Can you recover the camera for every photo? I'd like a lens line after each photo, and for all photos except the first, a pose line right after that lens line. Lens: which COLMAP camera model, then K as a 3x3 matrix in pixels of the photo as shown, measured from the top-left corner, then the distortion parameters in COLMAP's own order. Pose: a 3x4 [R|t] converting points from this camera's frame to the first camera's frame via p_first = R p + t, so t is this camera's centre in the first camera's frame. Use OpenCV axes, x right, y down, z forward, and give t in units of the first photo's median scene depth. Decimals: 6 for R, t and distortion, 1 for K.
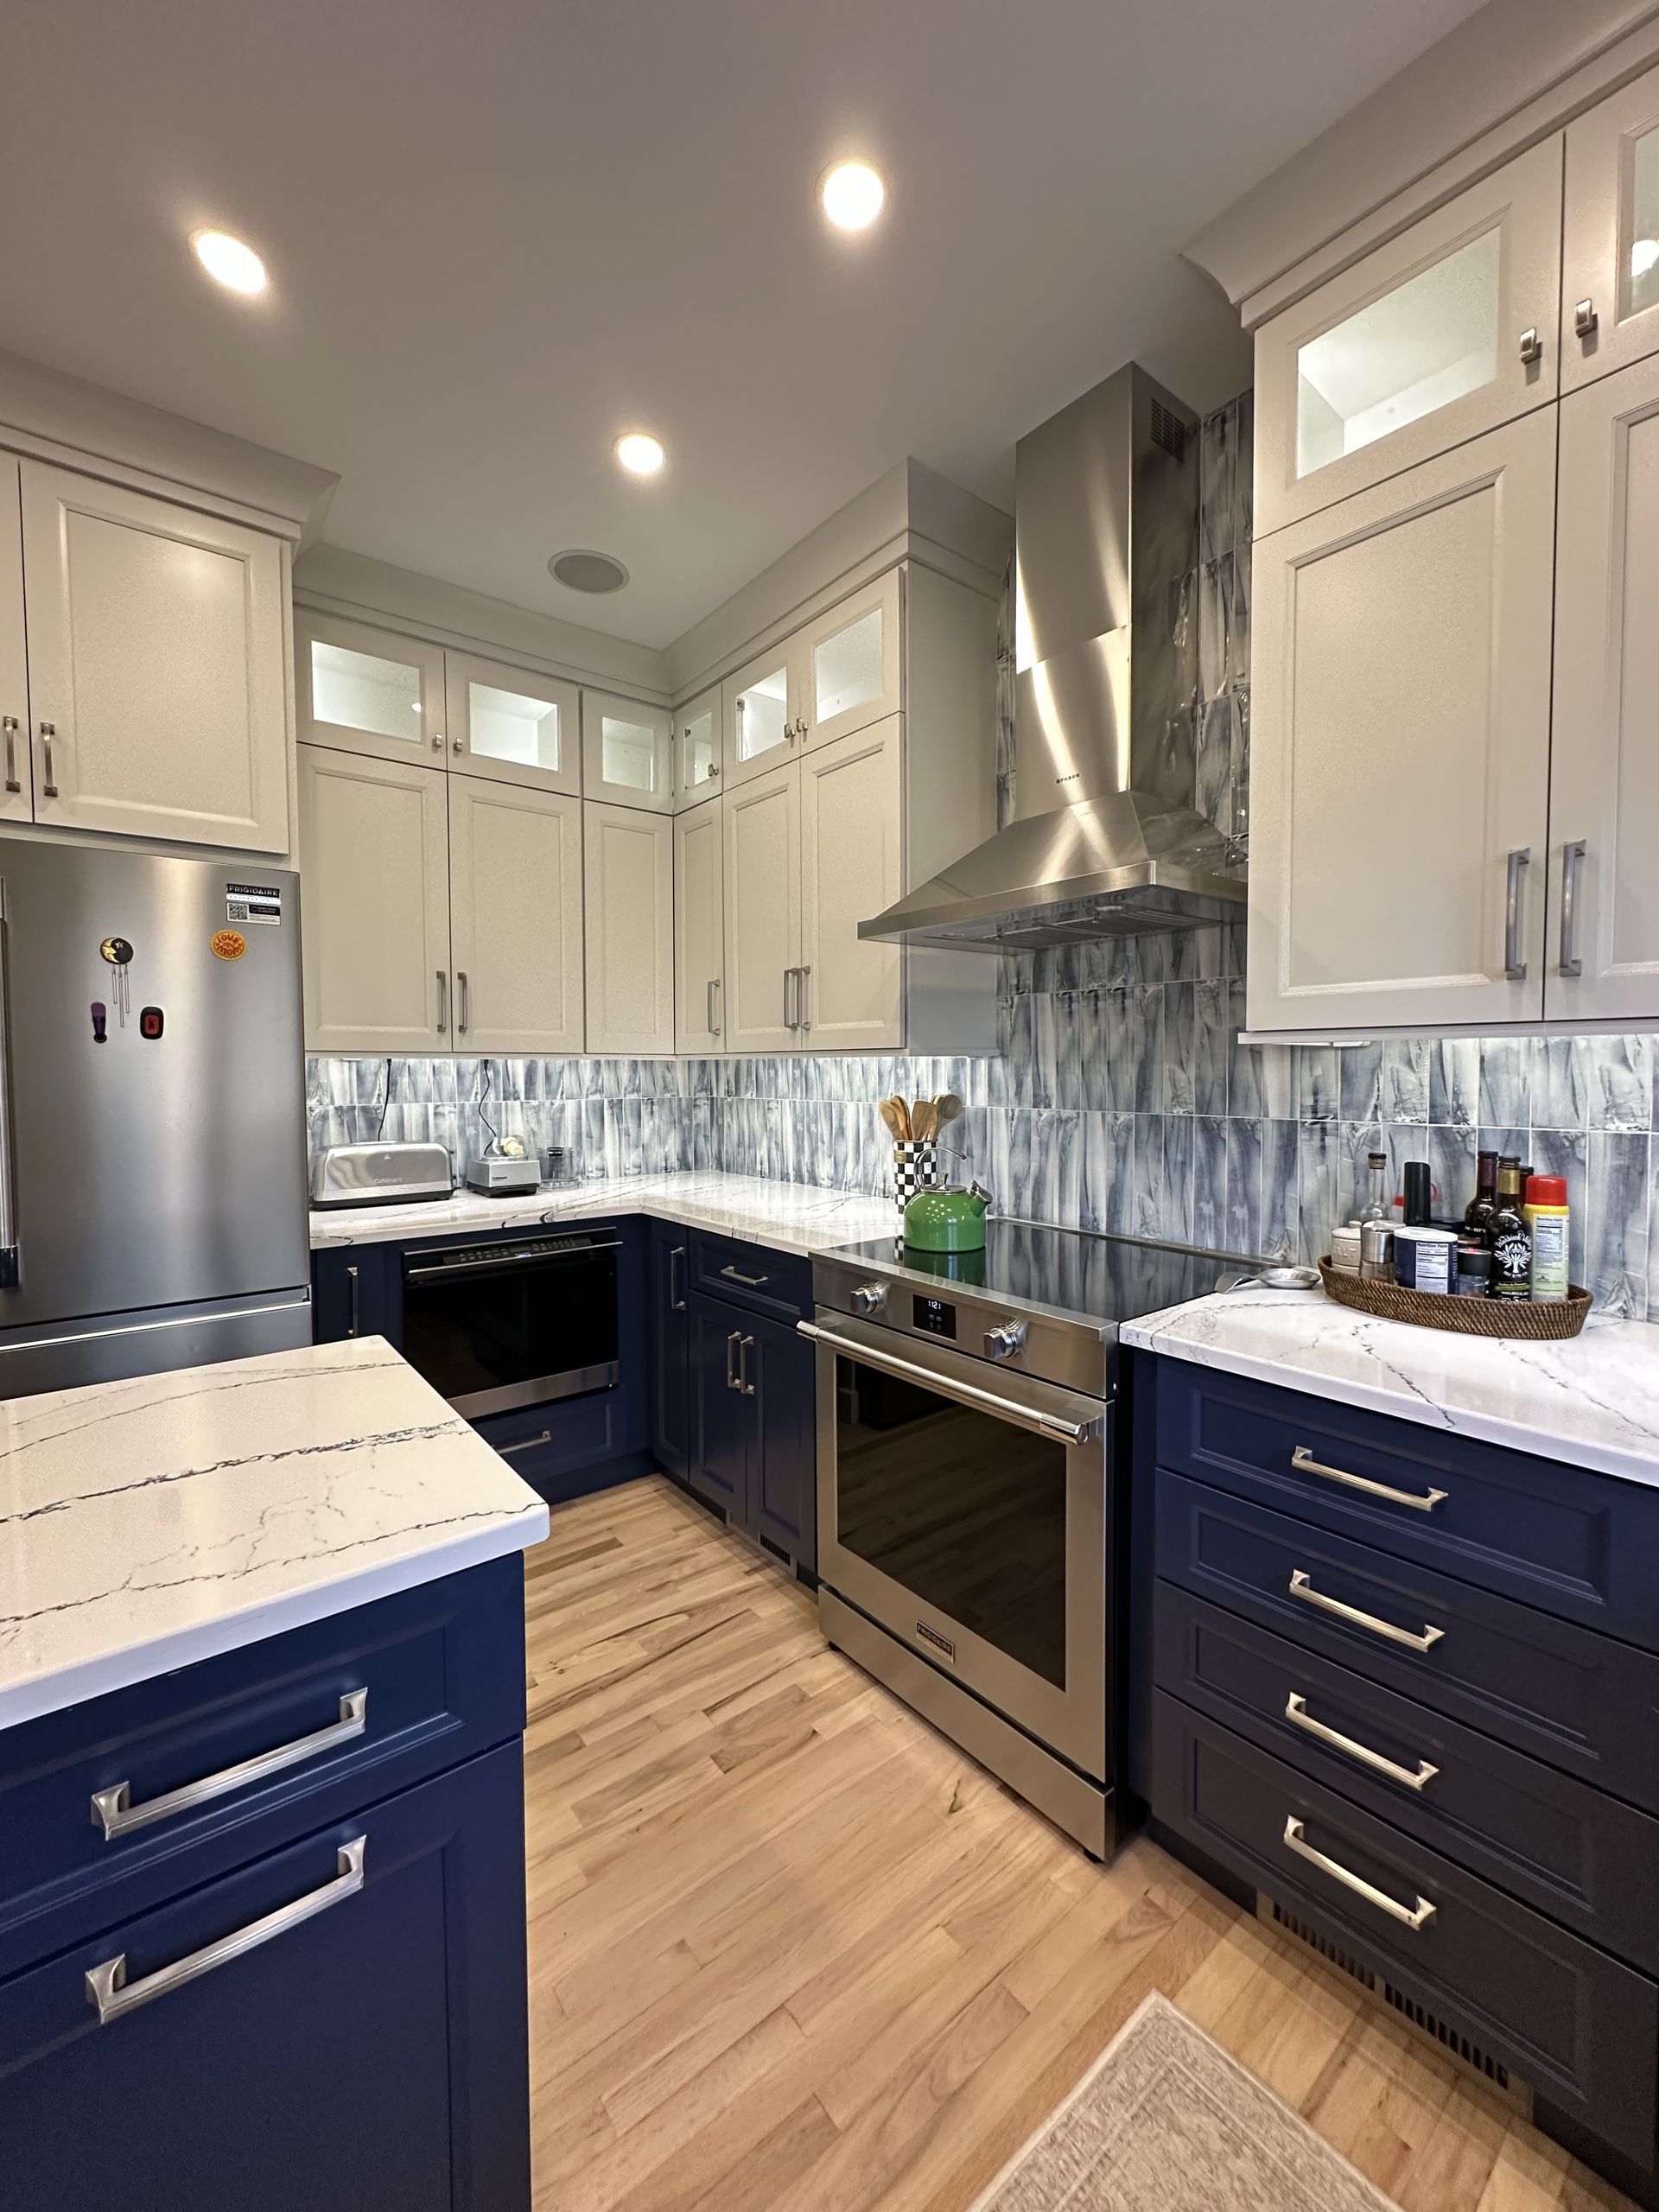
lens RADIAL K [[879.3, 0, 831.7], [0, 879.3, 1103.6], [0, 0, 1]] dist [-0.000887, 0.000317]
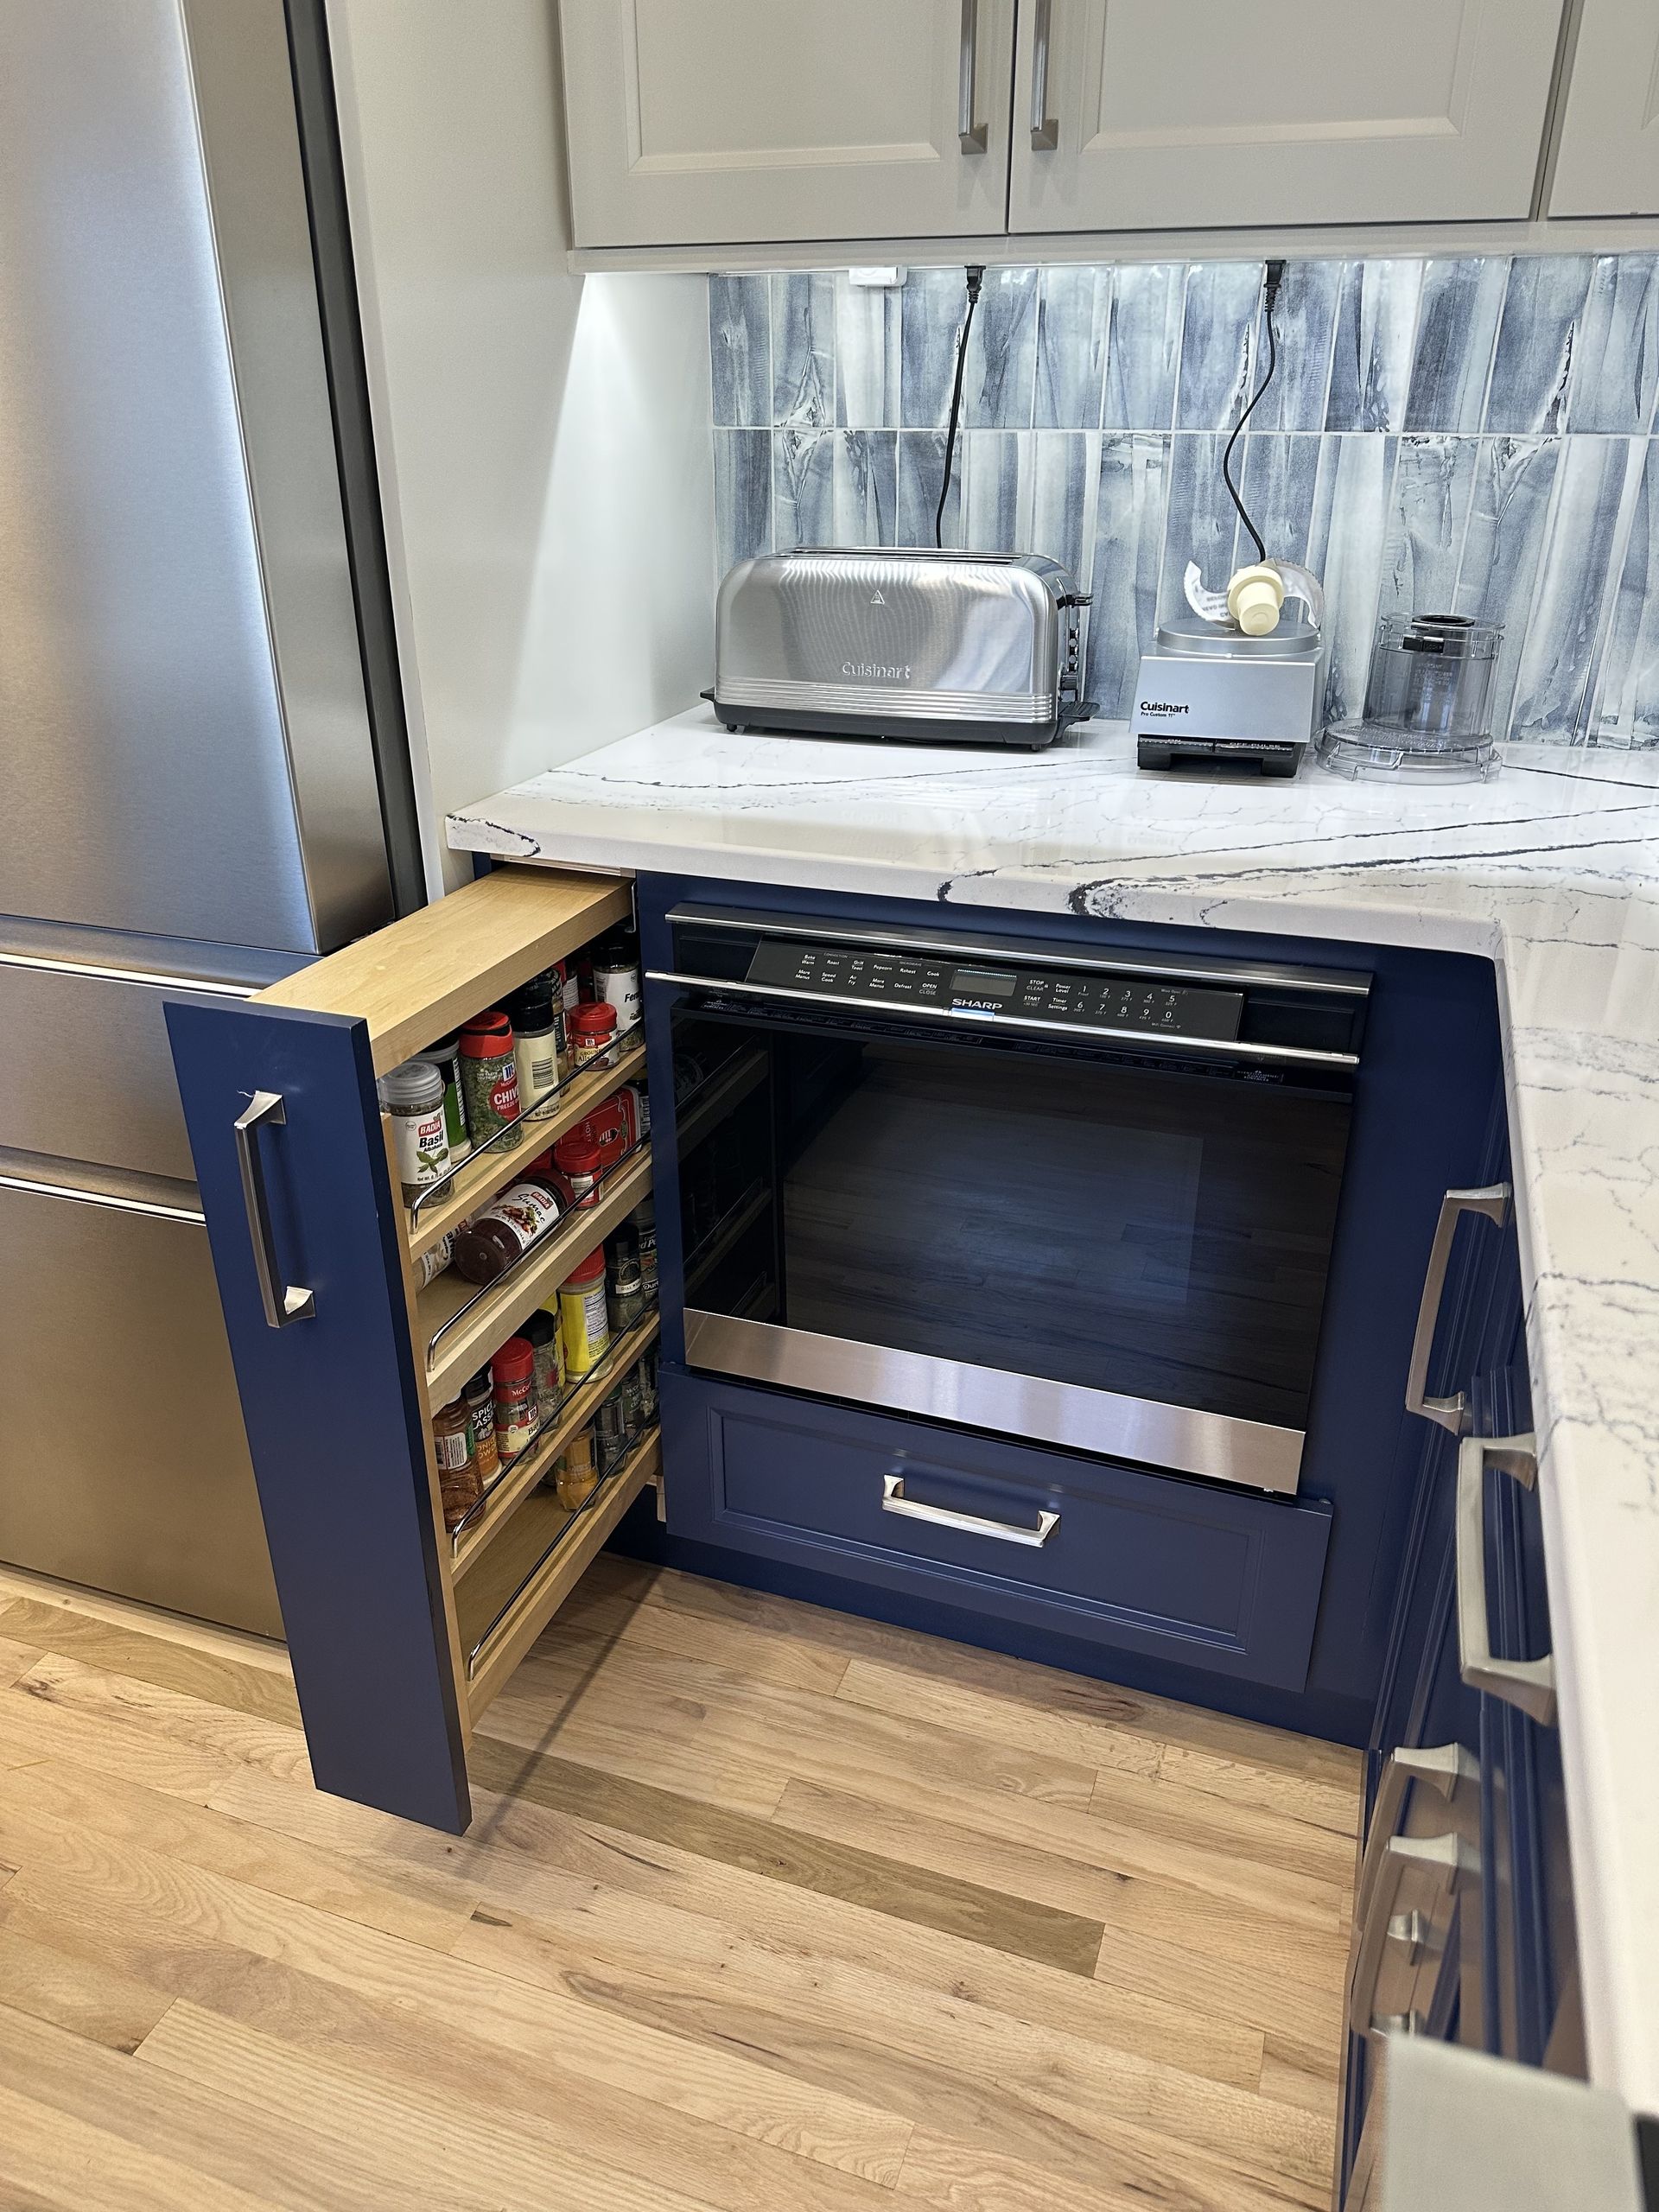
lens RADIAL K [[1618.9, 0, 821.0], [0, 1618.9, 1136.9], [0, 0, 1]] dist [-0.001884, -0.000830]
pose [[0.511344, 0.371197, -0.775074, 0.059085], [-0.028000, 0.908621, 0.416683, -0.012359], [0.858920, -0.191366, 0.475011, 0.760529]]
